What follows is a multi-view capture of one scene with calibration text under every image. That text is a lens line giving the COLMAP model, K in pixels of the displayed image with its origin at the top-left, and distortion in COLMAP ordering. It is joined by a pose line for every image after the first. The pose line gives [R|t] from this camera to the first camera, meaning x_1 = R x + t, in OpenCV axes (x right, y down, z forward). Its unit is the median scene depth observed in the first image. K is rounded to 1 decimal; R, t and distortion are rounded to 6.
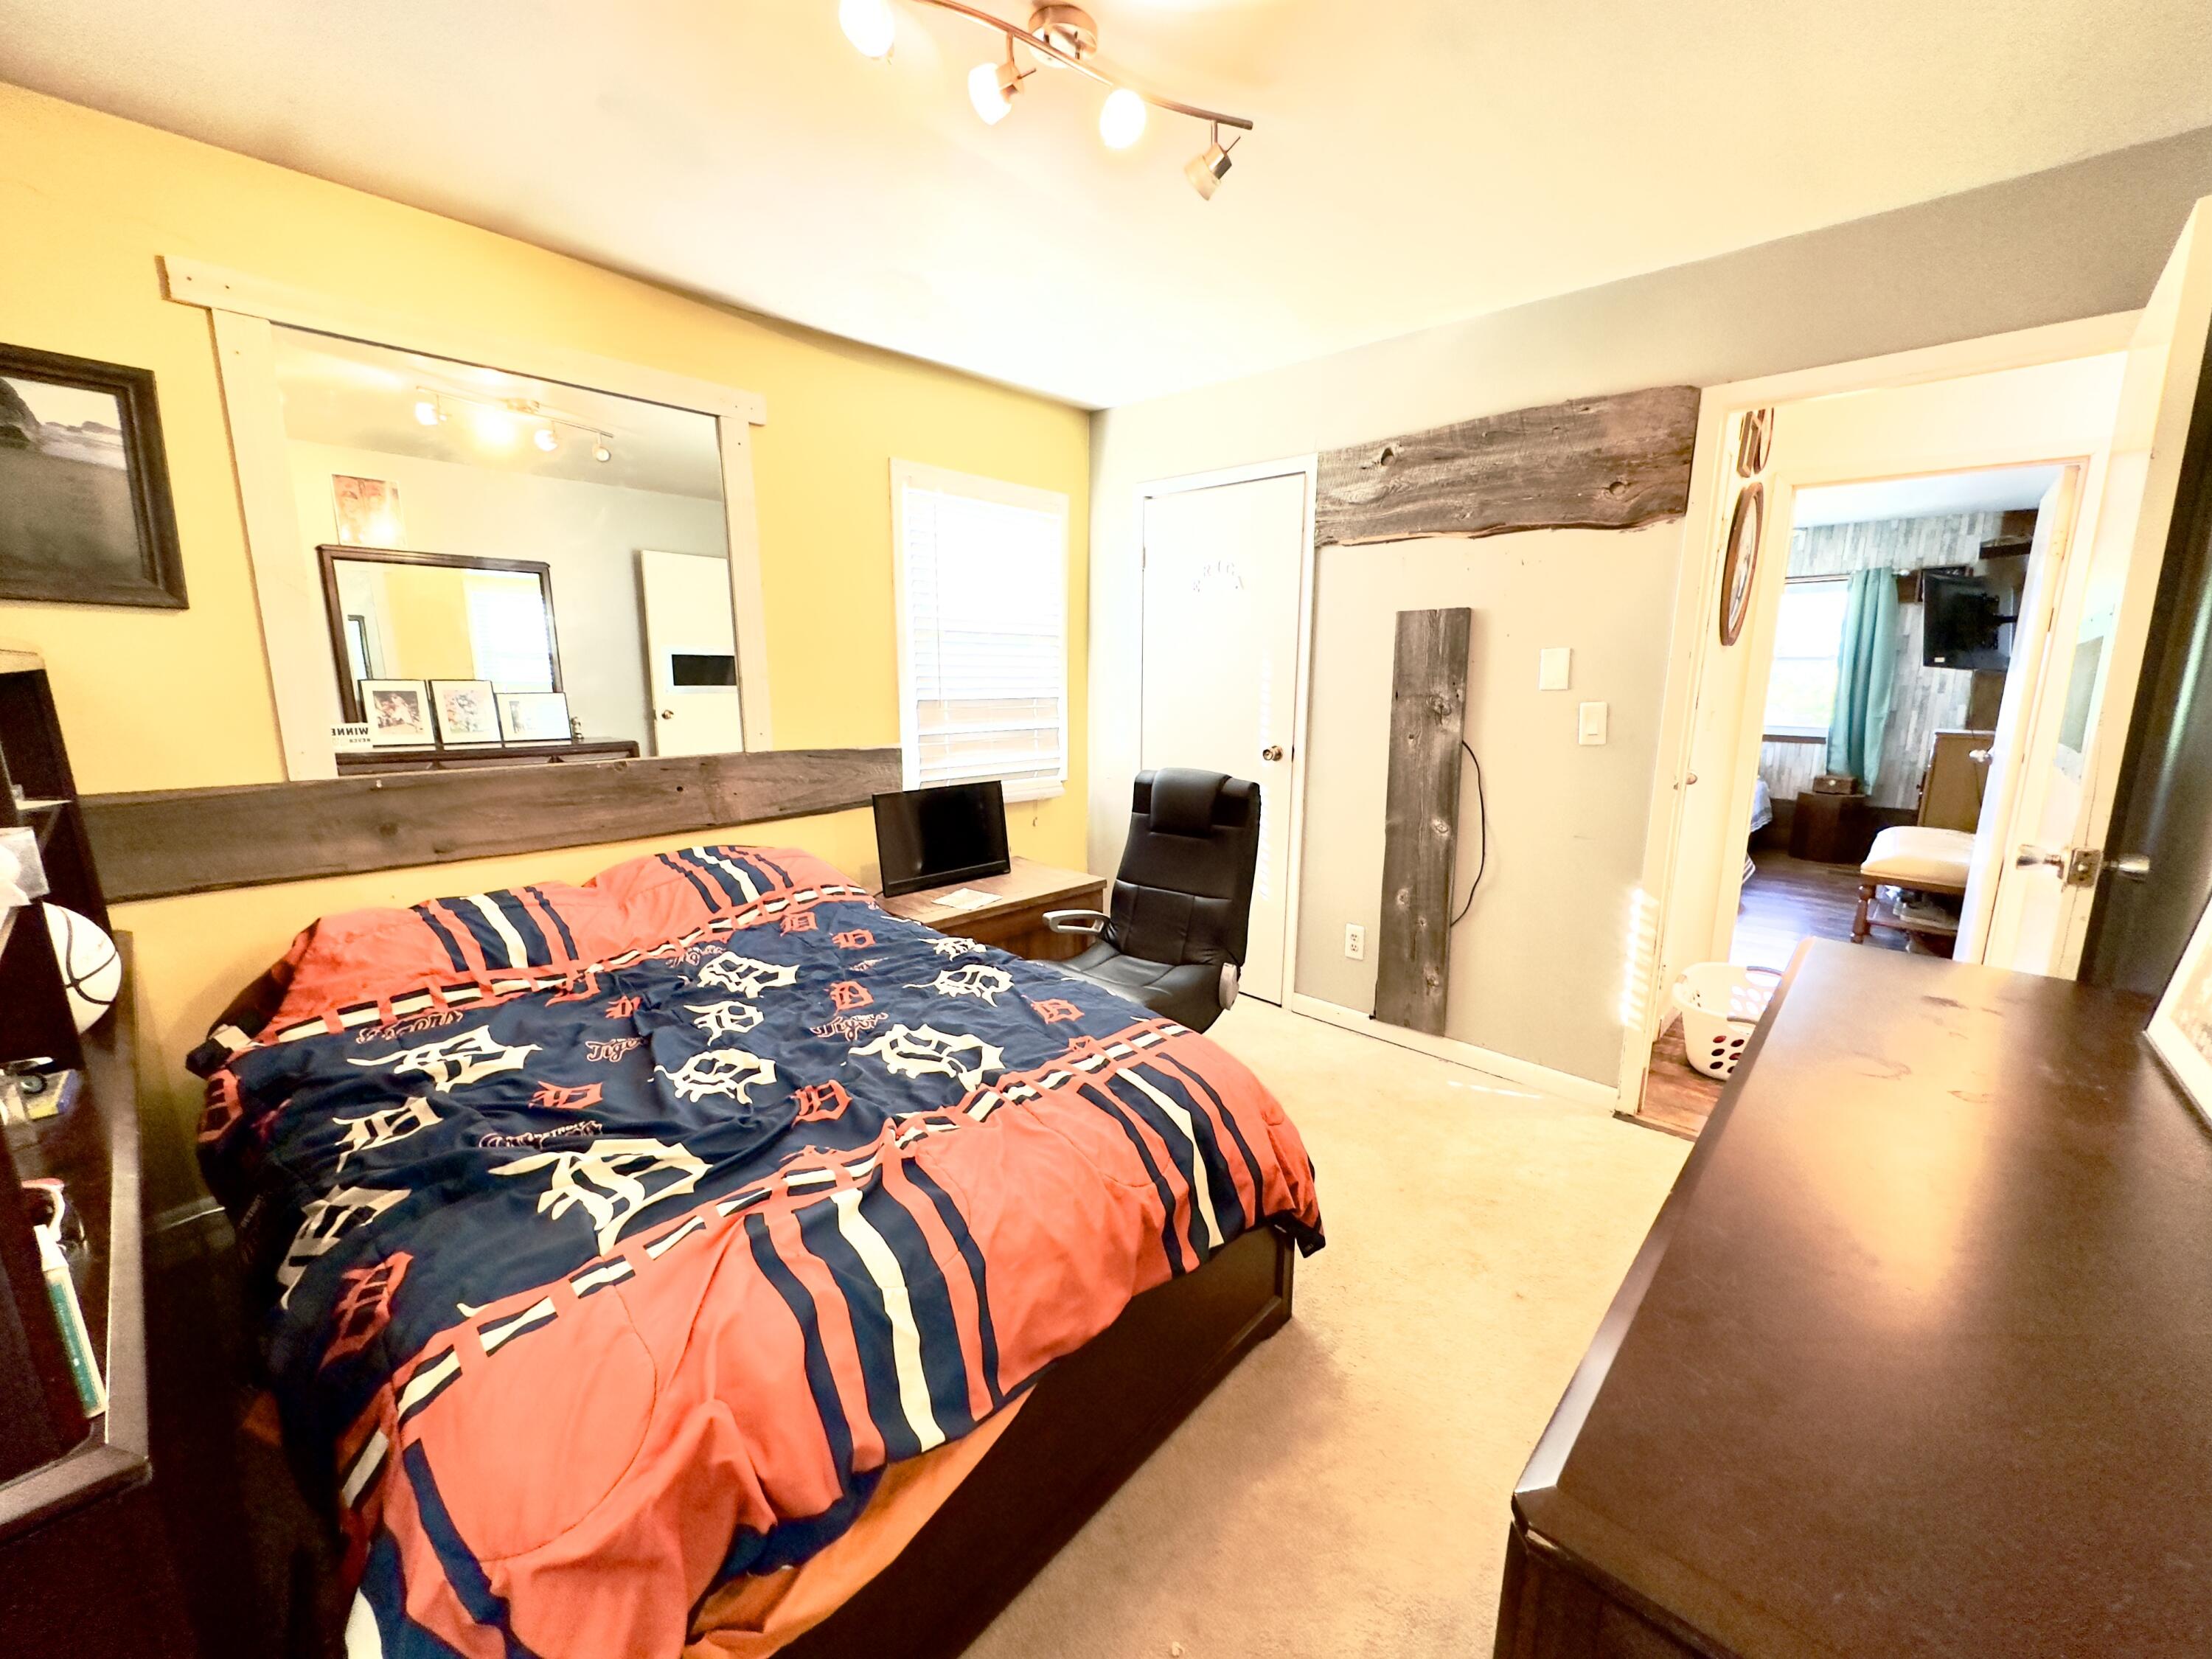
lens RADIAL K [[877.4, 0, 1102.0], [0, 877.4, 828.6], [0, 0, 1]] dist [-0.000483, -0.000027]
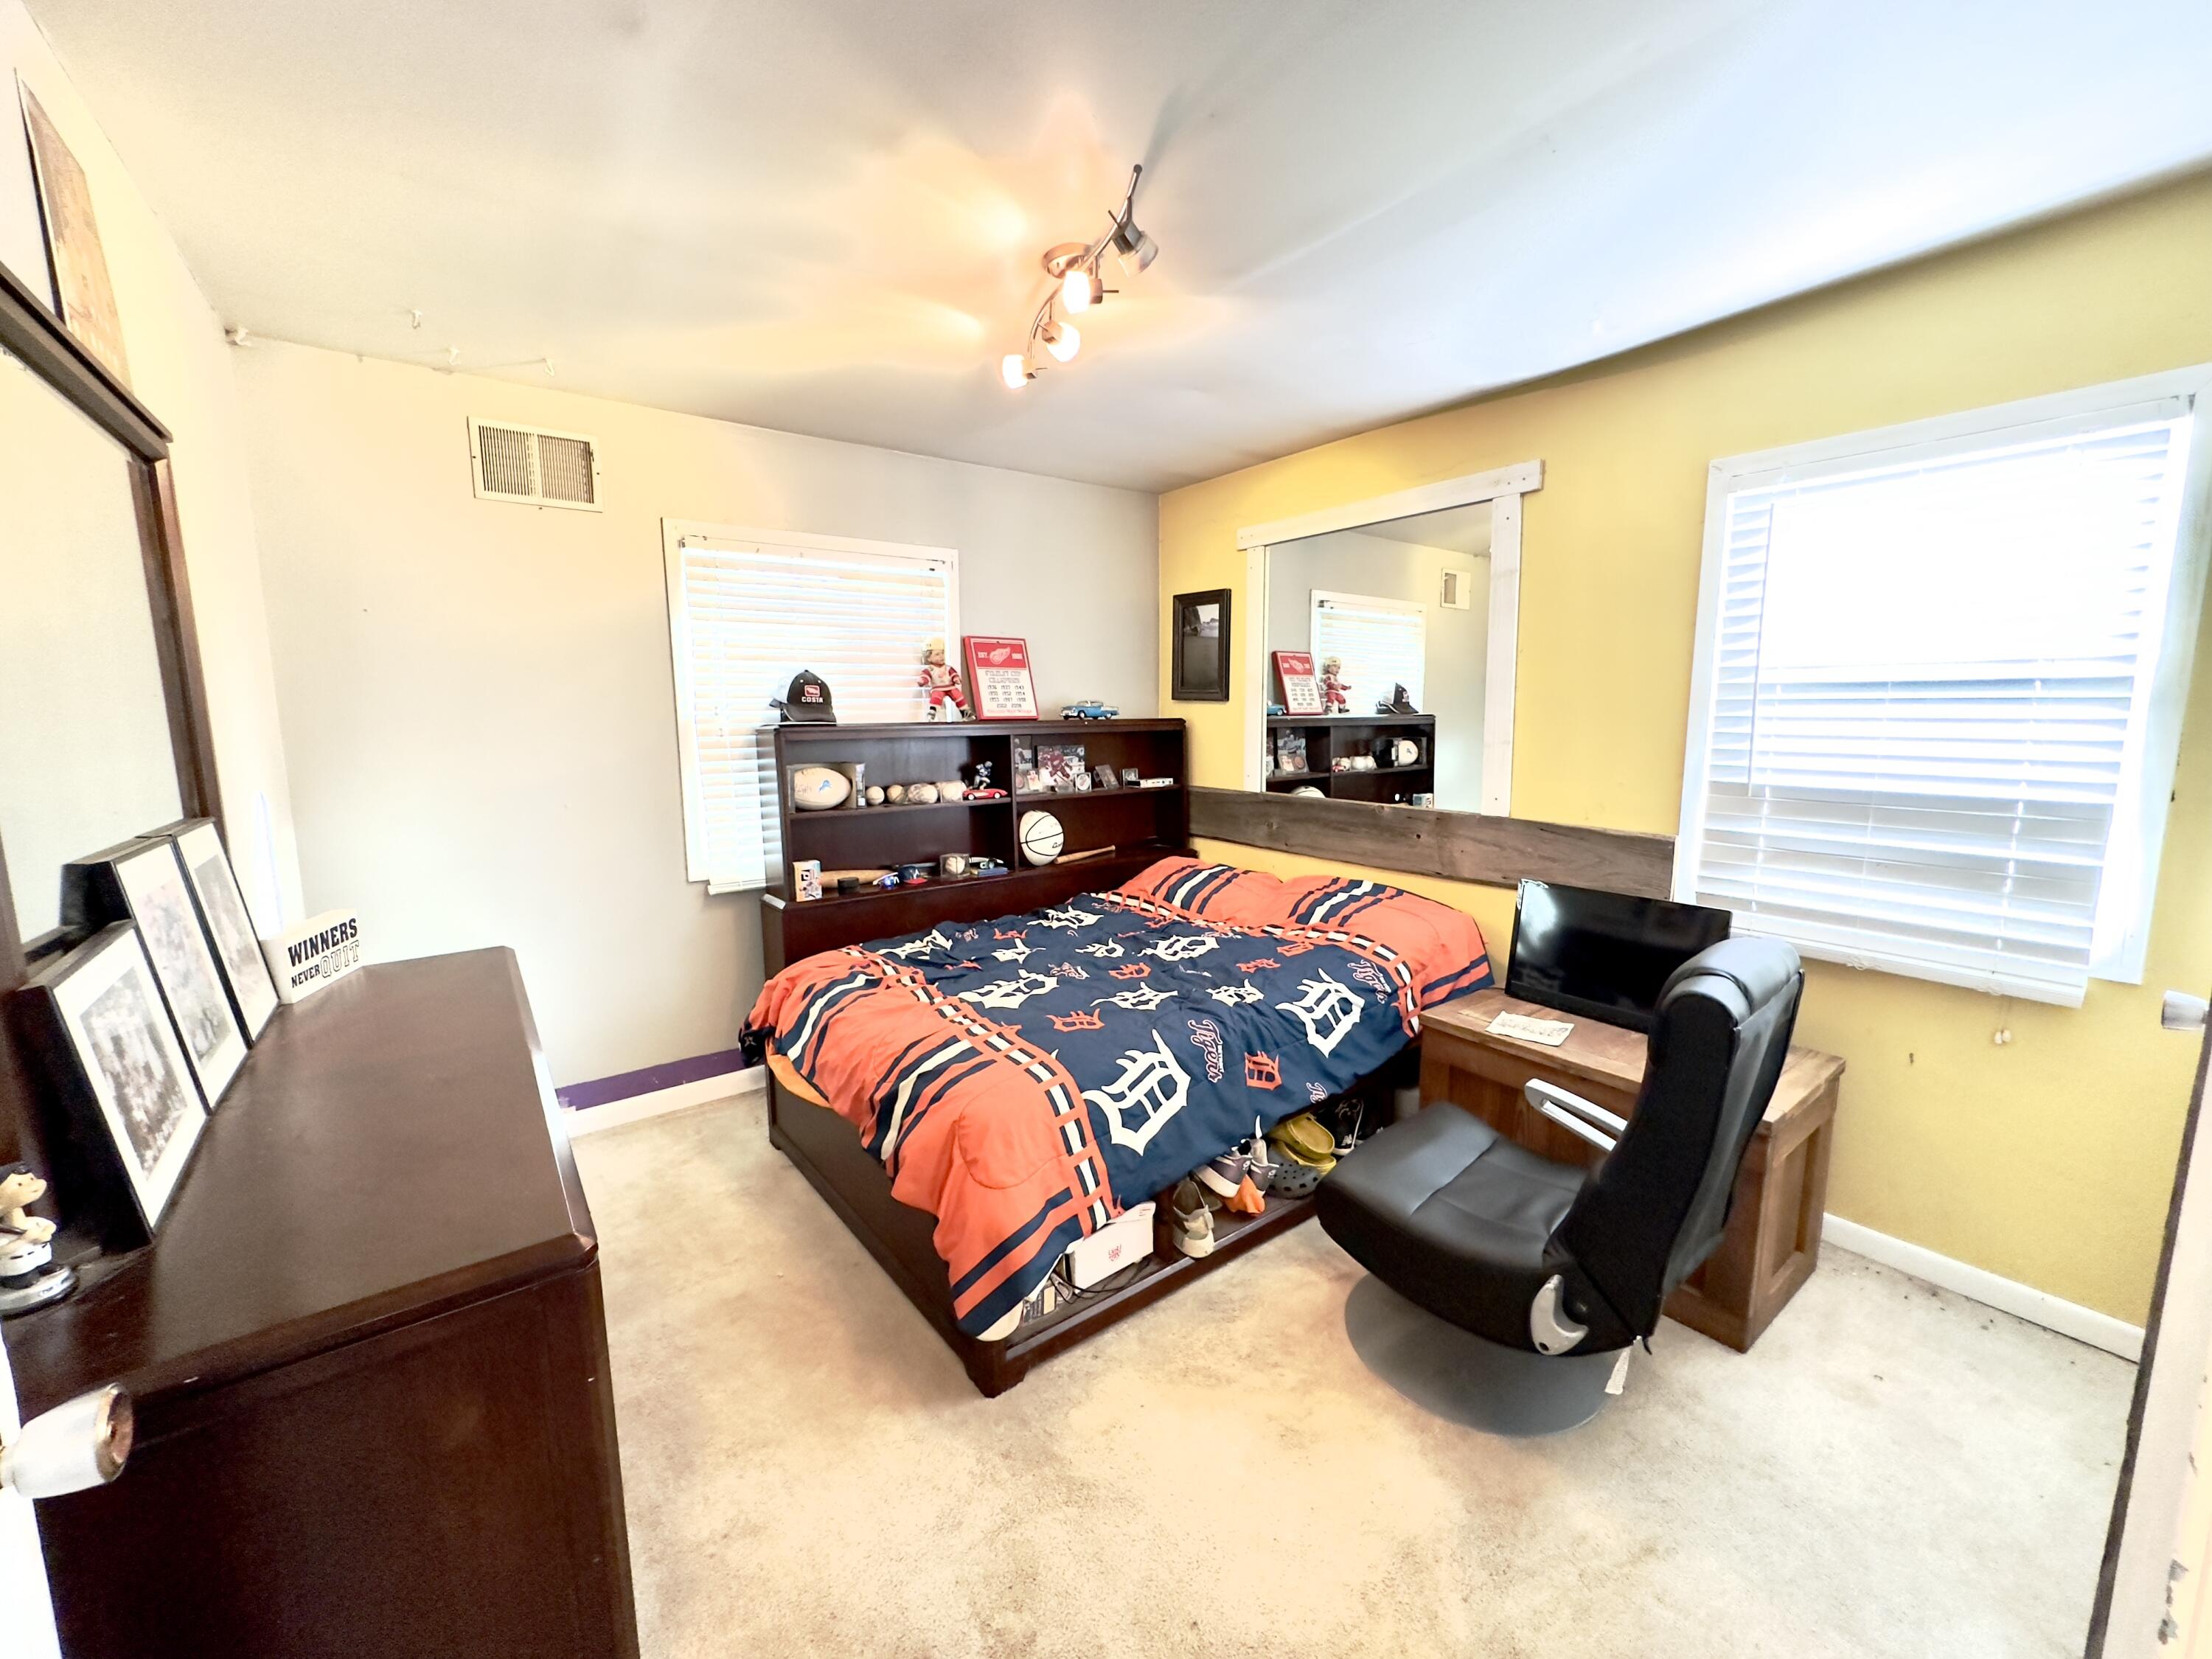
lens RADIAL K [[877.4, 0, 1103.2], [0, 877.4, 834.0], [0, 0, 1]] dist [-0.000483, -0.000027]
pose [[-0.179875, 0.134502, -0.974451, 0.698011], [-0.171472, 0.971154, 0.165700, -0.163430], [0.968629, 0.196897, -0.151623, 0.748408]]
